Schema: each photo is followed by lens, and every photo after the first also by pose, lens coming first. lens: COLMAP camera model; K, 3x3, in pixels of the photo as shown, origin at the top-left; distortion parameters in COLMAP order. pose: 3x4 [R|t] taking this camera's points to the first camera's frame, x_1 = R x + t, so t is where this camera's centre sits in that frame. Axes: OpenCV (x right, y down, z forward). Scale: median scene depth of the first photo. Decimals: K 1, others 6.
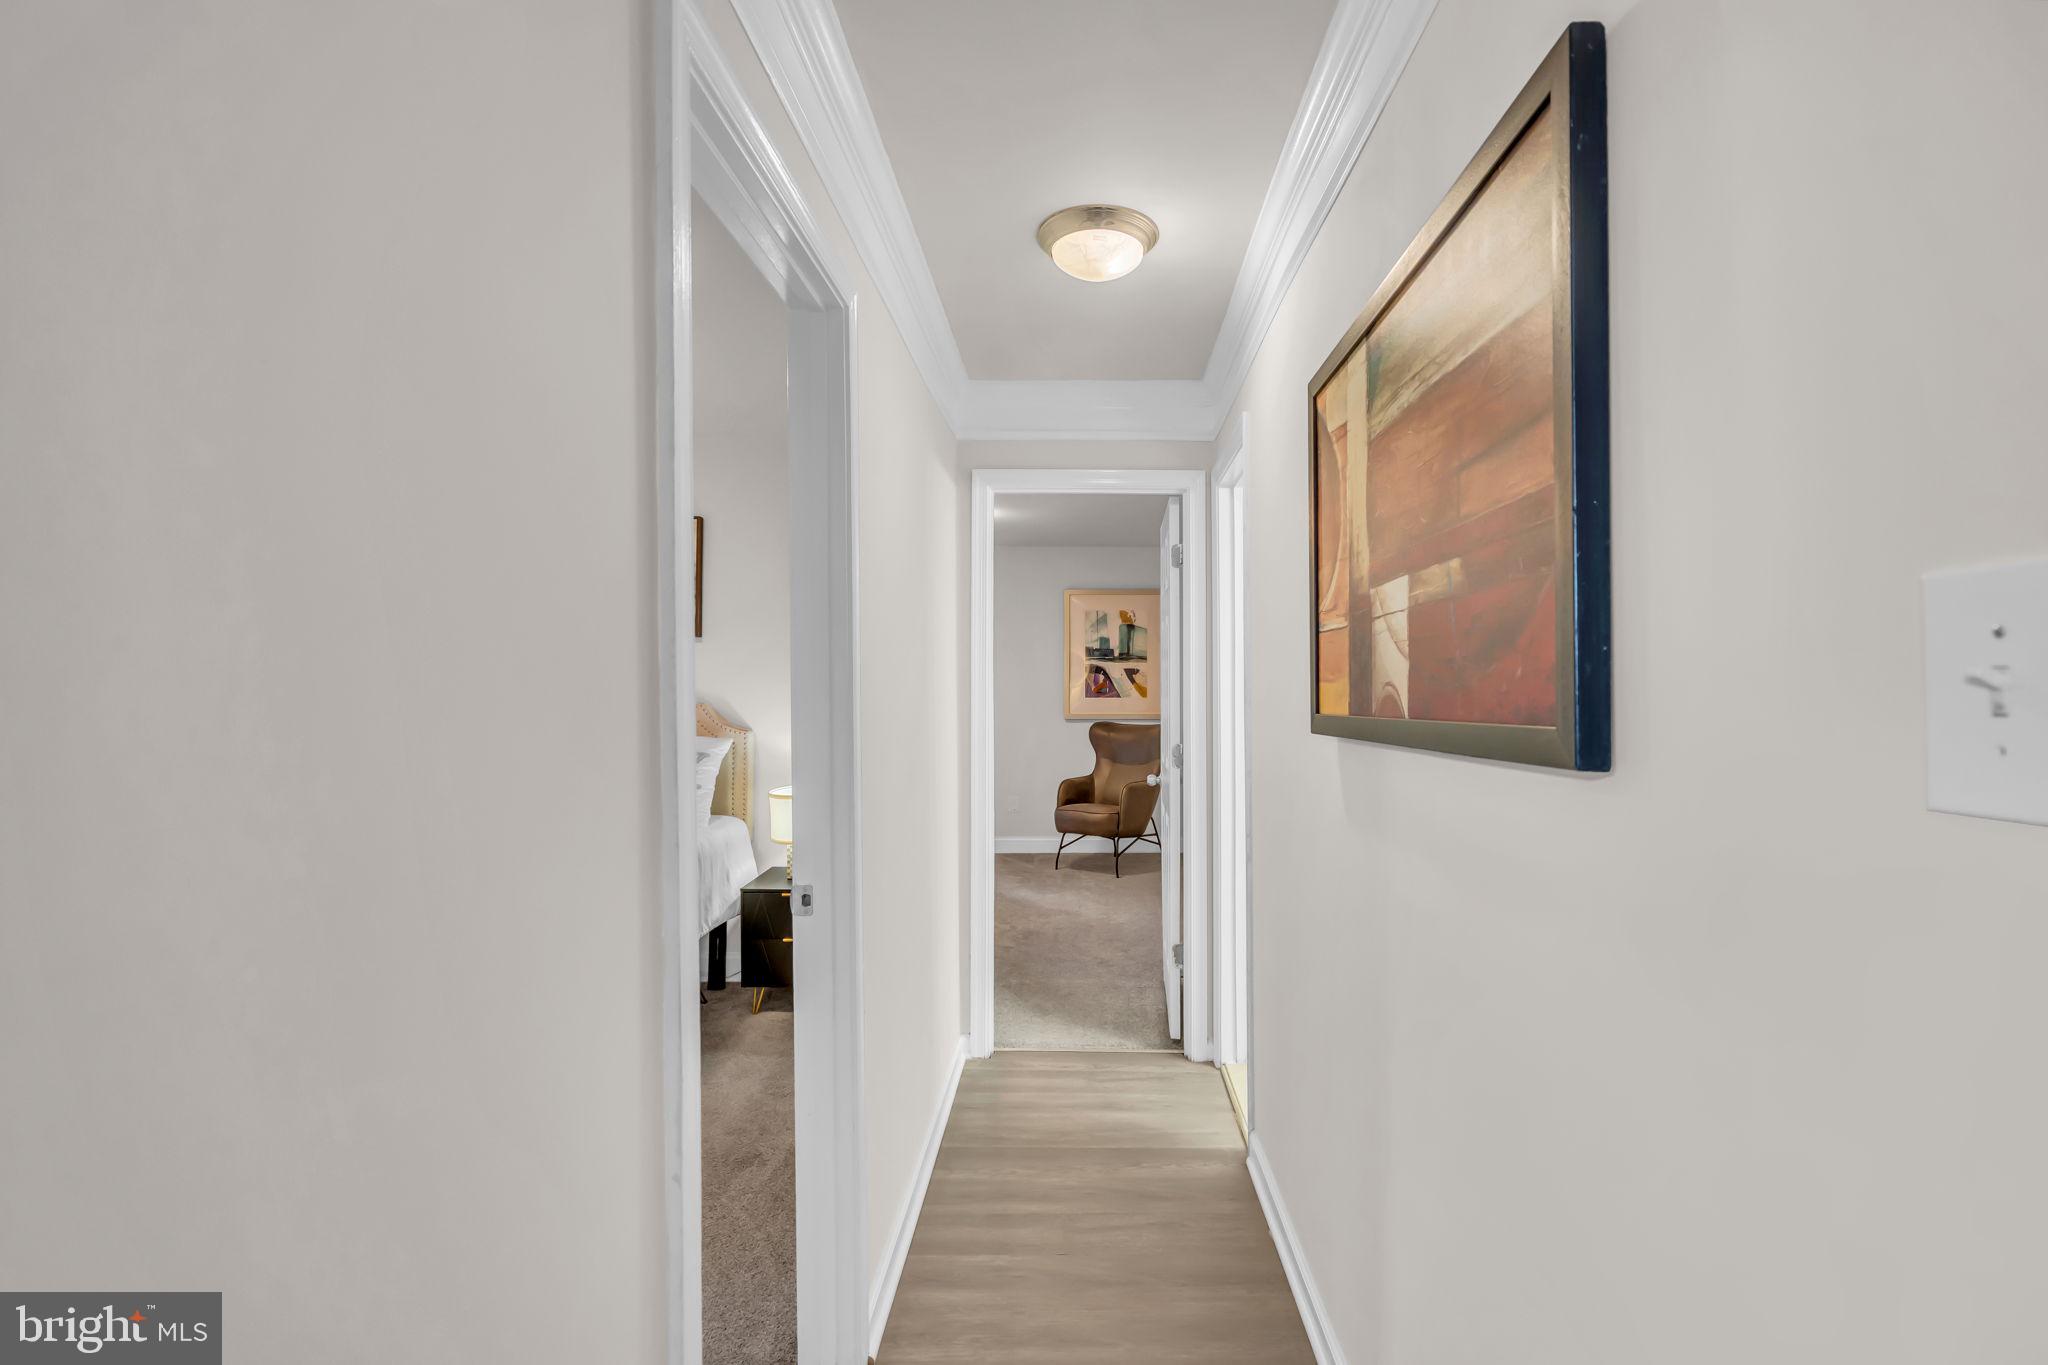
lens RADIAL K [[940.9, 0, 1031.0], [0, 940.9, 698.3], [0, 0, 1]] dist [-0.000619, 0.001524]
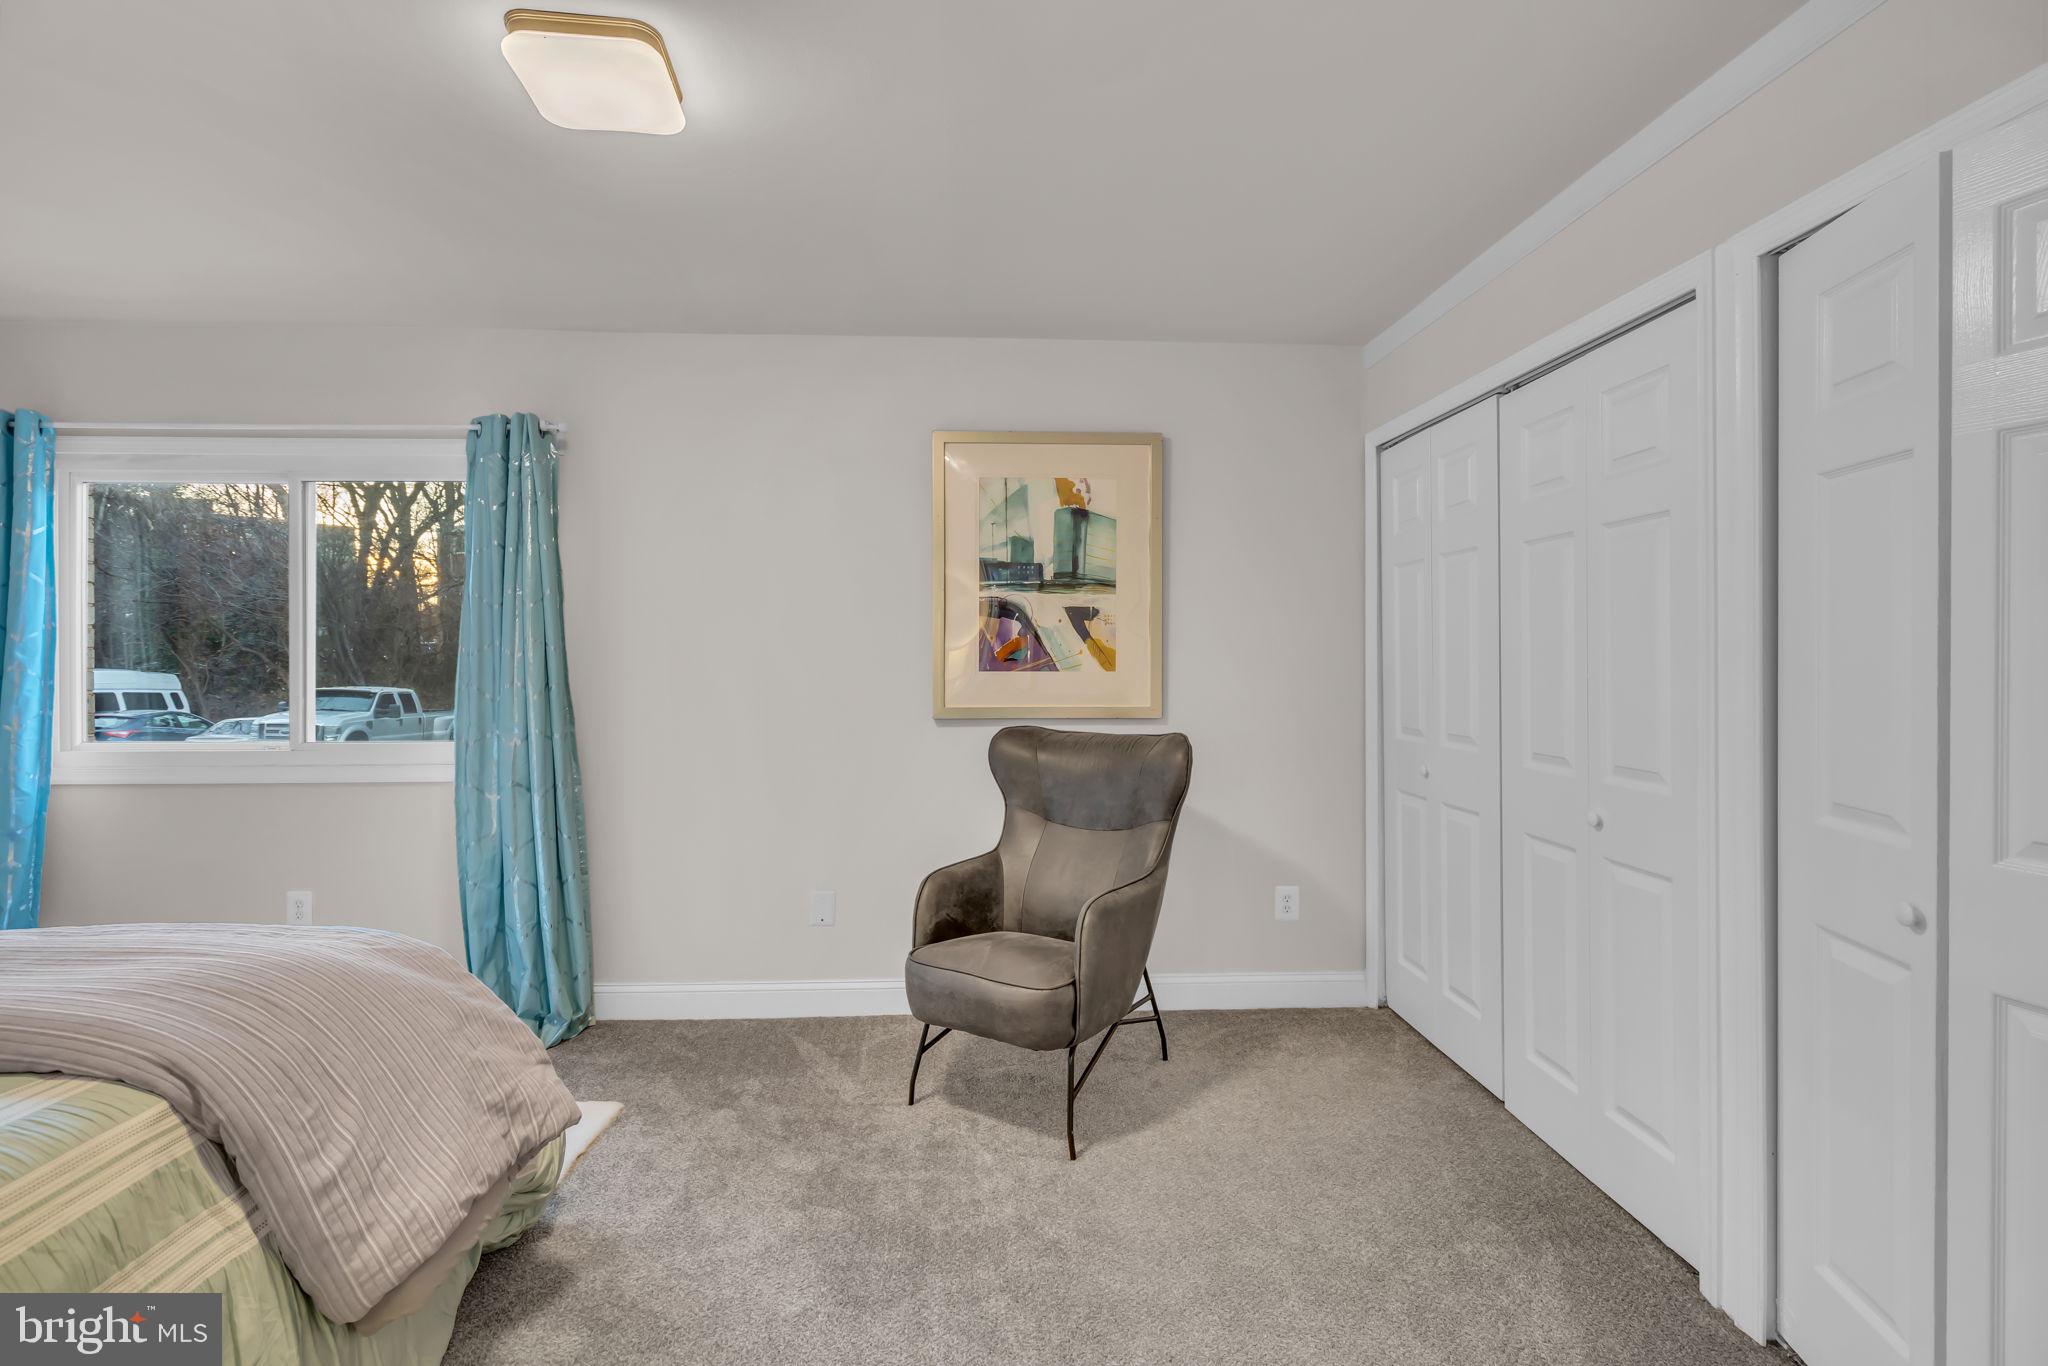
lens RADIAL K [[940.9, 0, 1025.0], [0, 940.9, 676.9], [0, 0, 1]] dist [-0.000619, 0.001524]
pose [[0.992450, -0.002263, 0.122626, 0.024507], [0.000901, 0.999937, 0.011164, -0.003093], [-0.122644, -0.010969, 0.992390, 0.556073]]
